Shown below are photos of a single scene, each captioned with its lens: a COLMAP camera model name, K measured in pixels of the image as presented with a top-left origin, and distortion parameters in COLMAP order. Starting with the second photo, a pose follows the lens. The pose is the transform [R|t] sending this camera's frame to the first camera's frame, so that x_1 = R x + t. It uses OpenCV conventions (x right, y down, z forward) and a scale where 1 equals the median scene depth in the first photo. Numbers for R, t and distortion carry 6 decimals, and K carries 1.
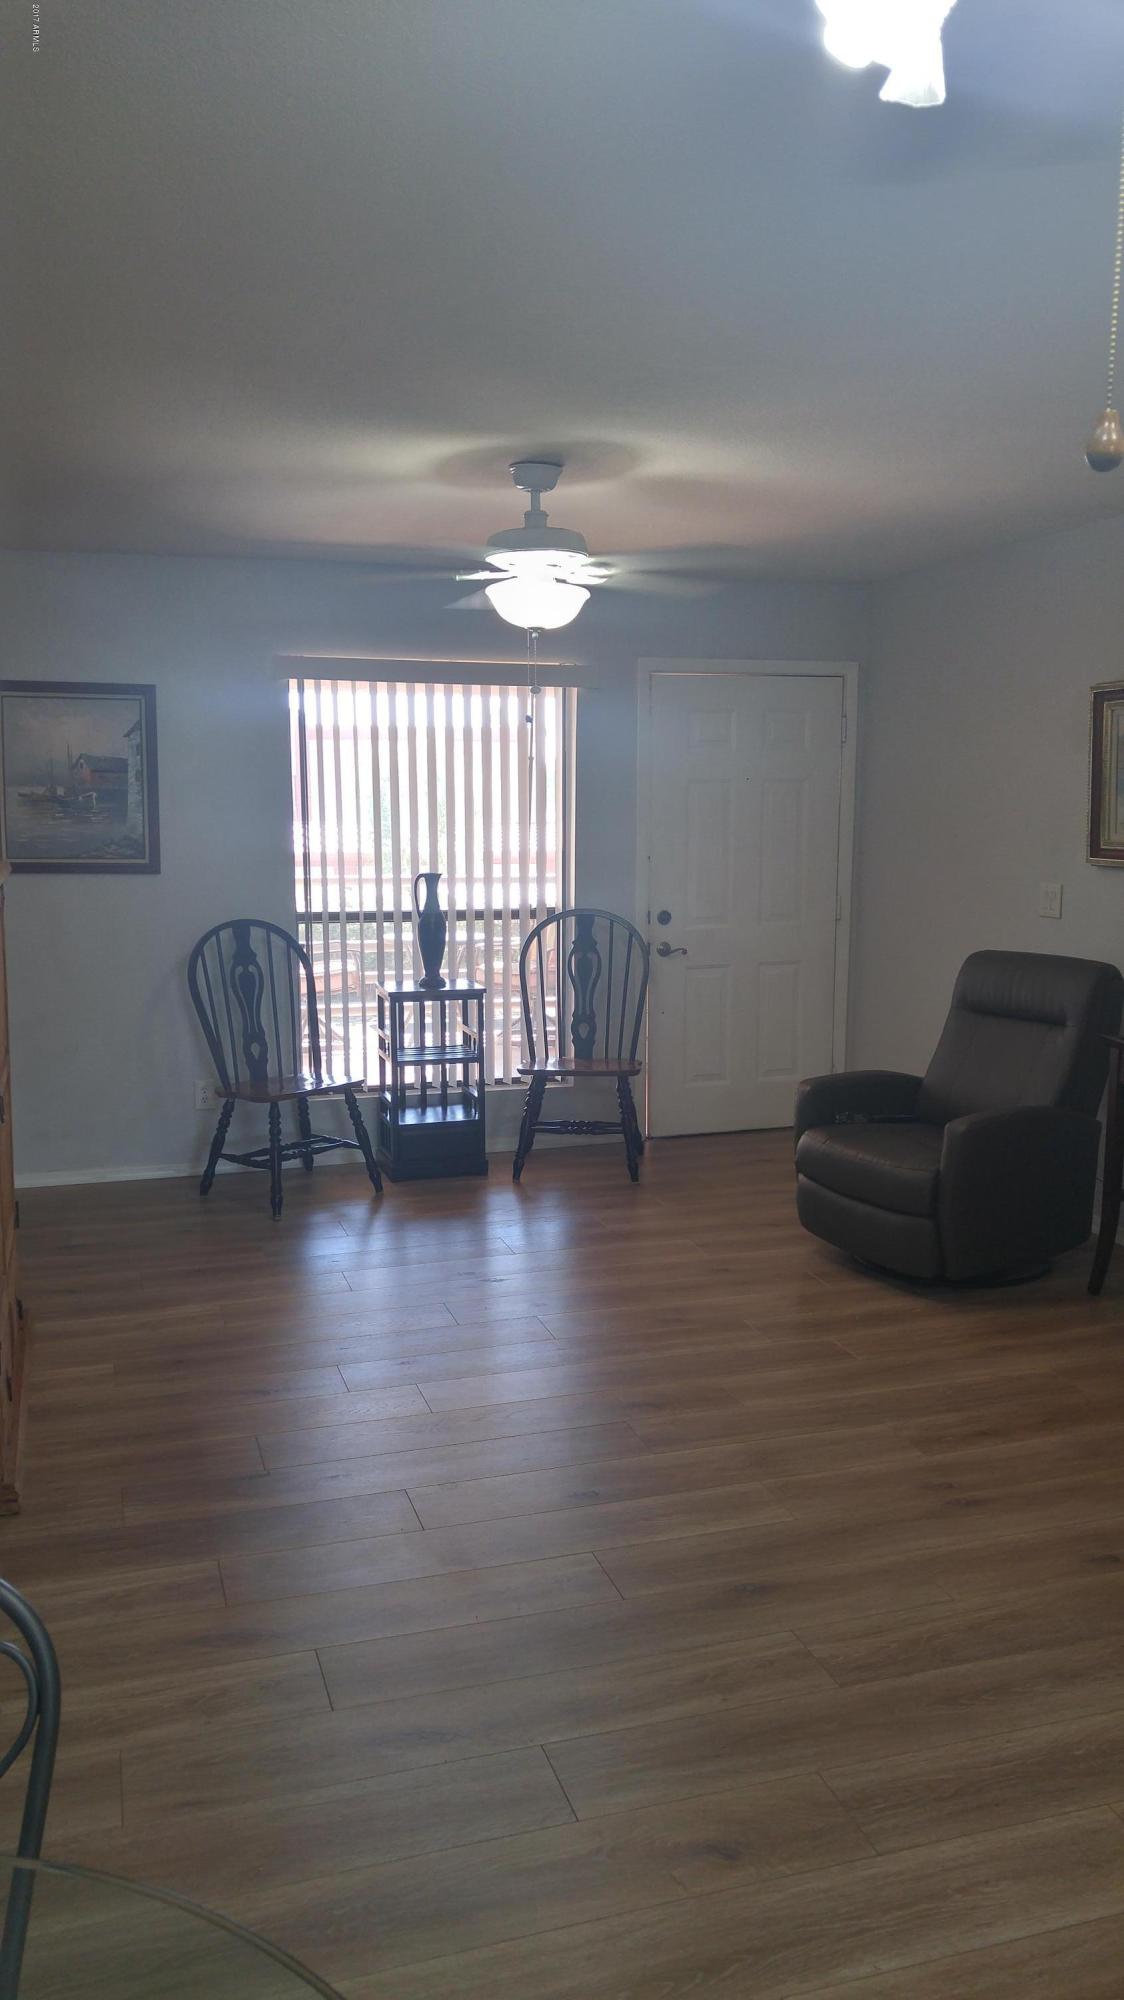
lens RADIAL K [[1458.1, 0, 571.1], [0, 1458.1, 1011.2], [0, 0, 1]] dist [0.045256, -0.001449]
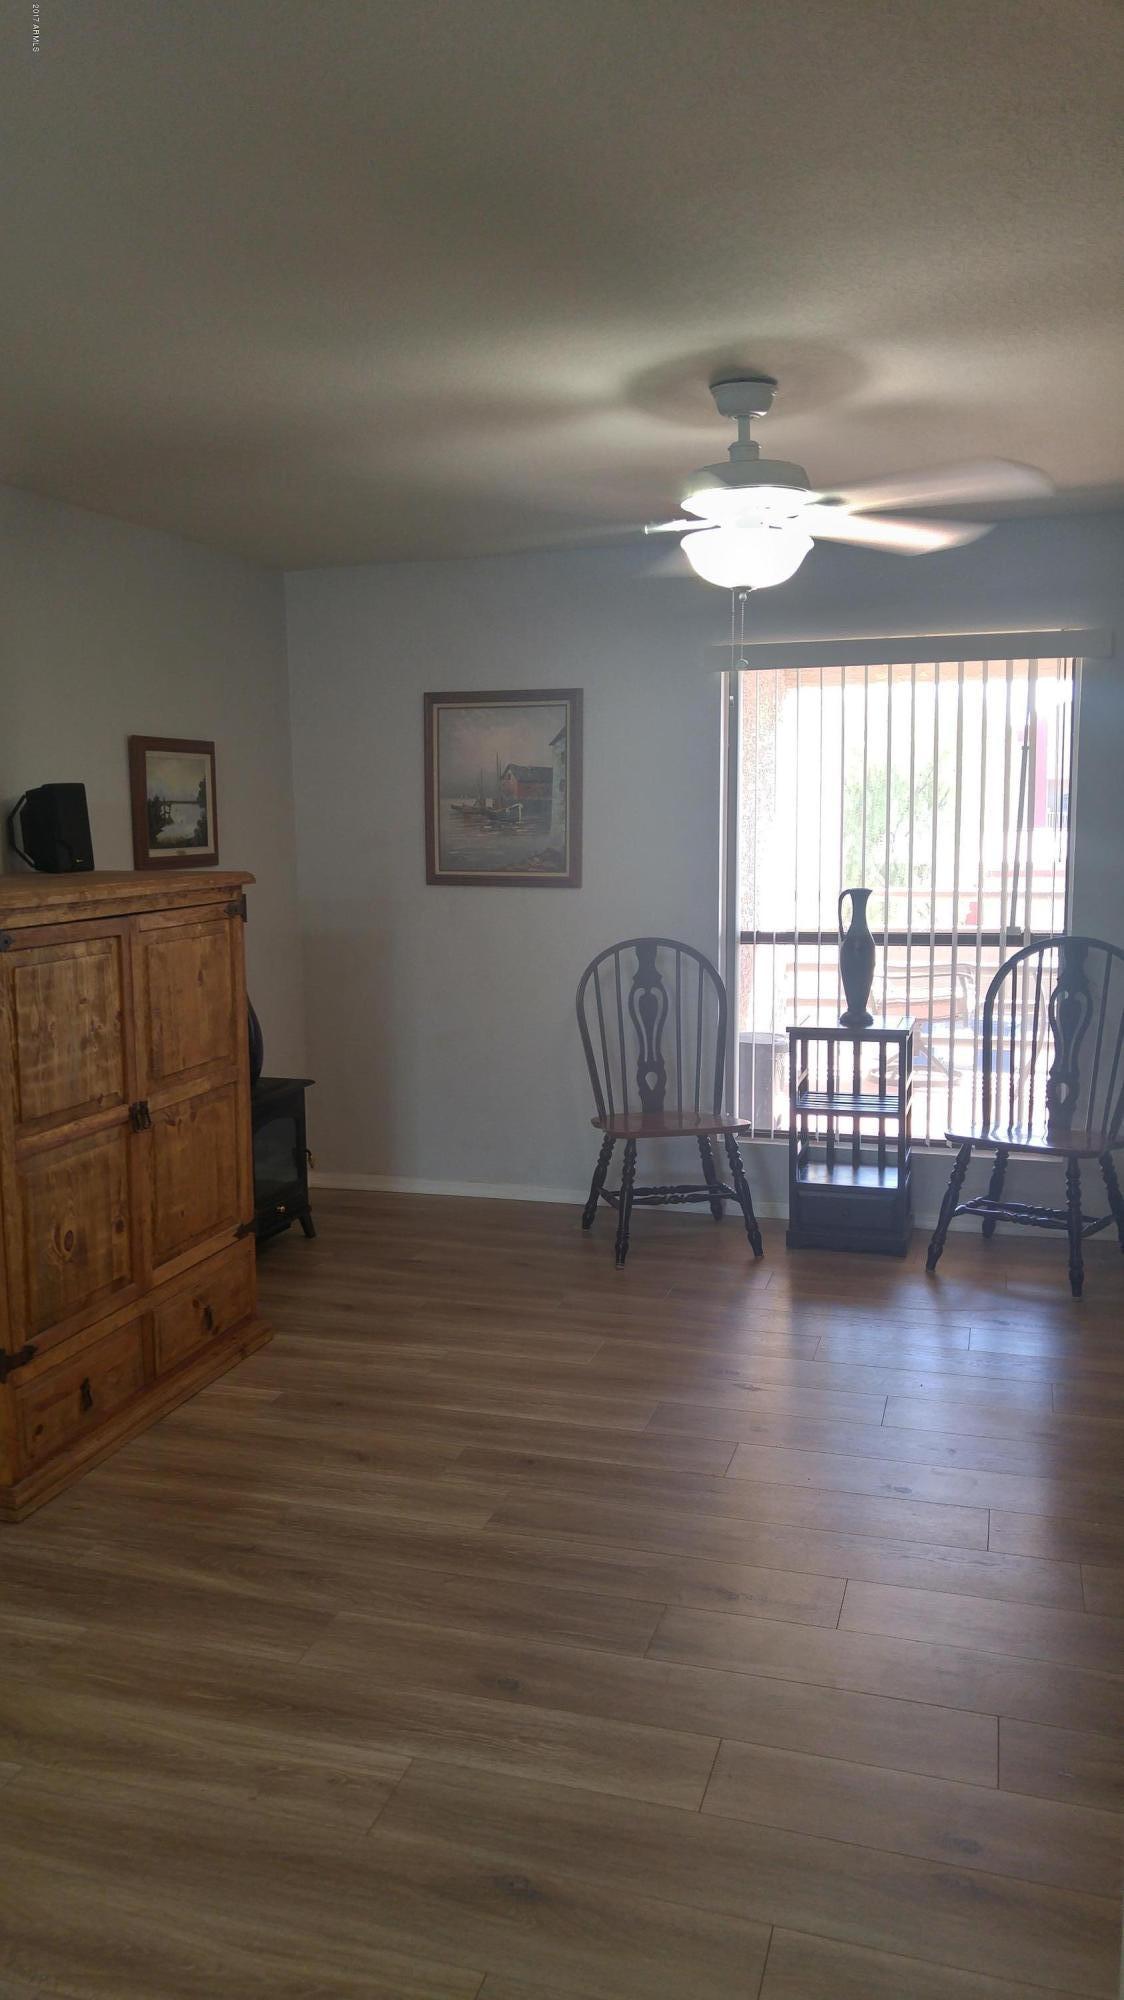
lens RADIAL K [[1505.6, 0, 547.9], [0, 1505.6, 989.2], [0, 0, 1]] dist [0.032100, -0.016864]
pose [[0.817084, 0.050785, -0.574277, 0.270358], [-0.064715, 0.997896, -0.003830, -0.022410], [0.572874, 0.040294, 0.818652, 0.189940]]
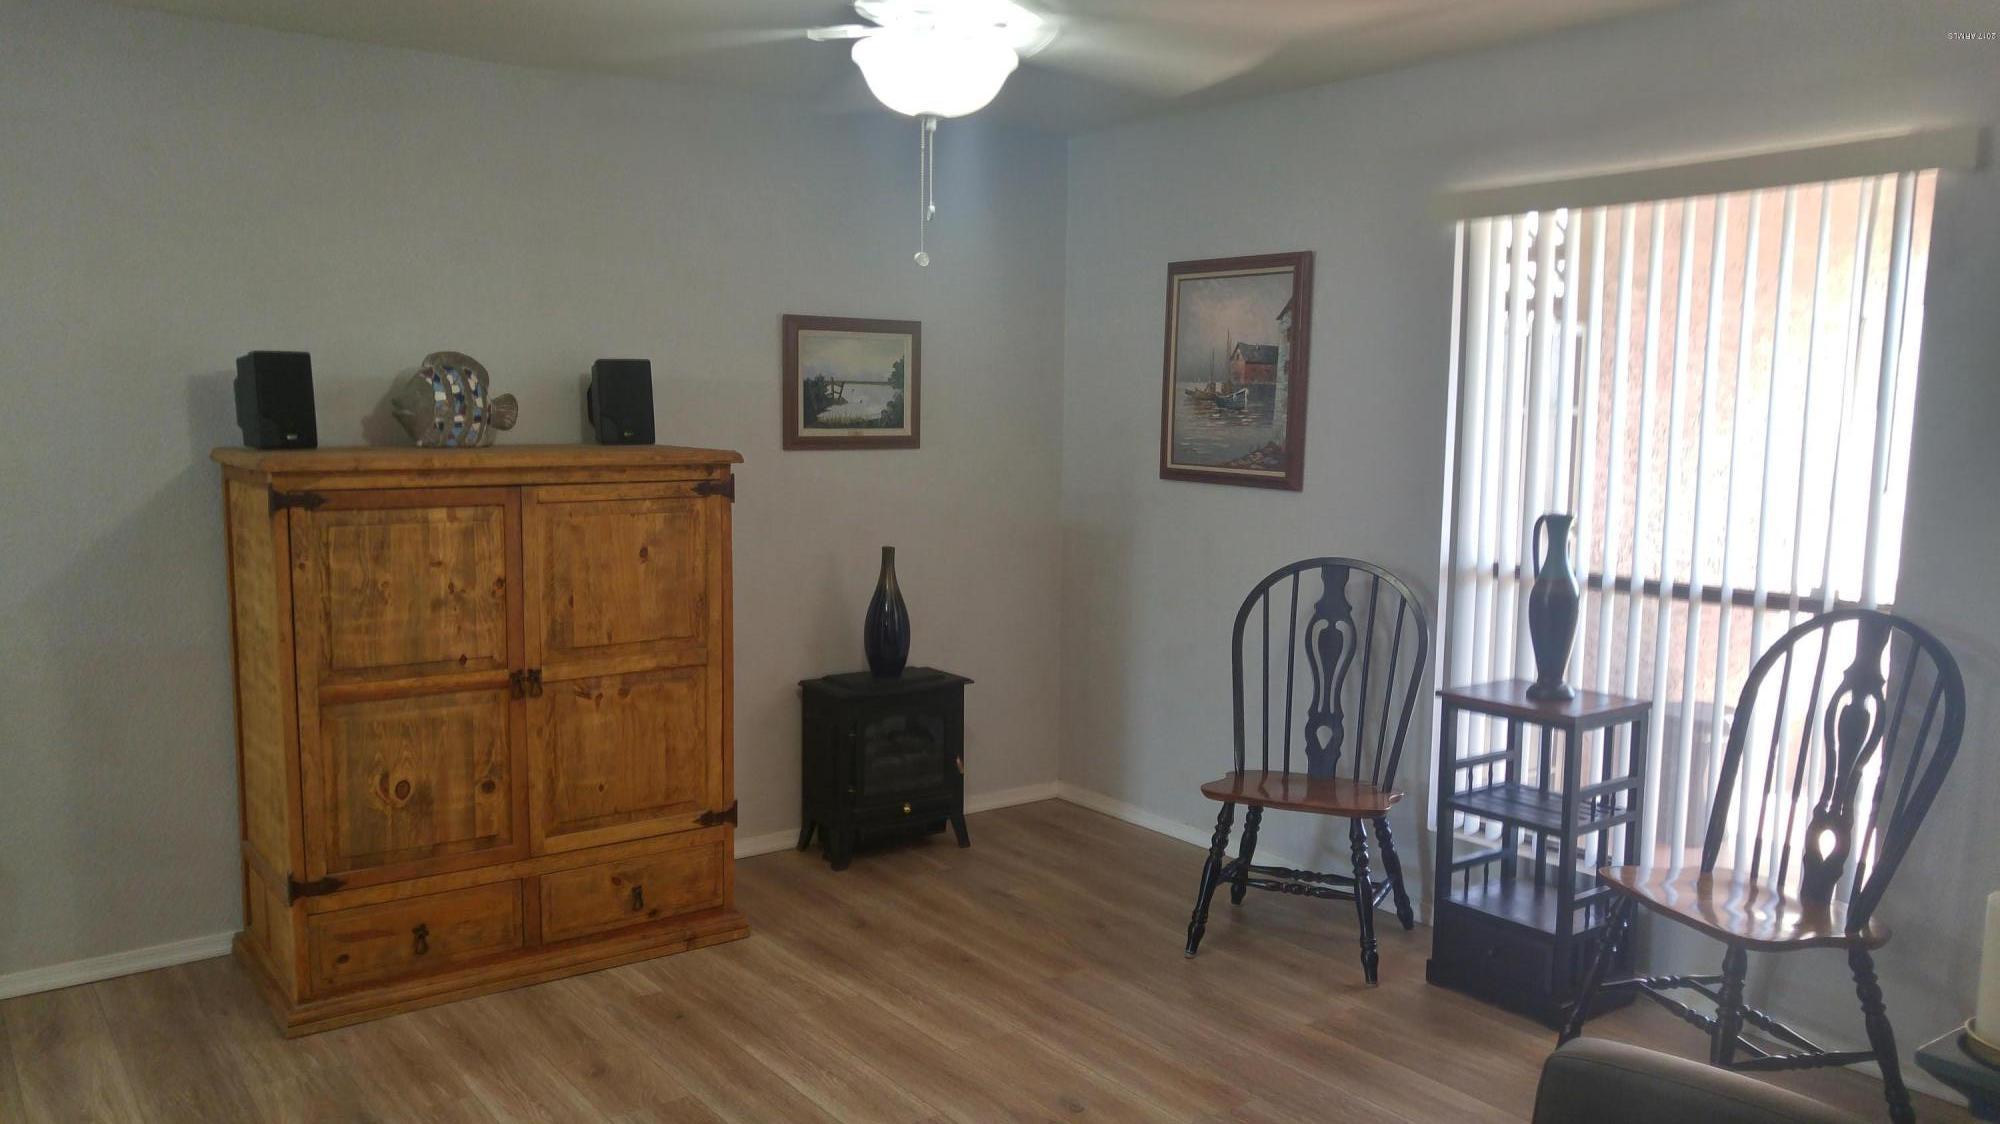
lens RADIAL K [[1505.6, 0, 988.5], [0, 1505.6, 572.9], [0, 0, 1]] dist [0.032100, -0.016864]
pose [[0.310597, 0.101369, -0.945121, 0.439762], [-0.143985, 0.987841, 0.058633, -0.074441], [0.939573, 0.117872, 0.321416, 0.593591]]
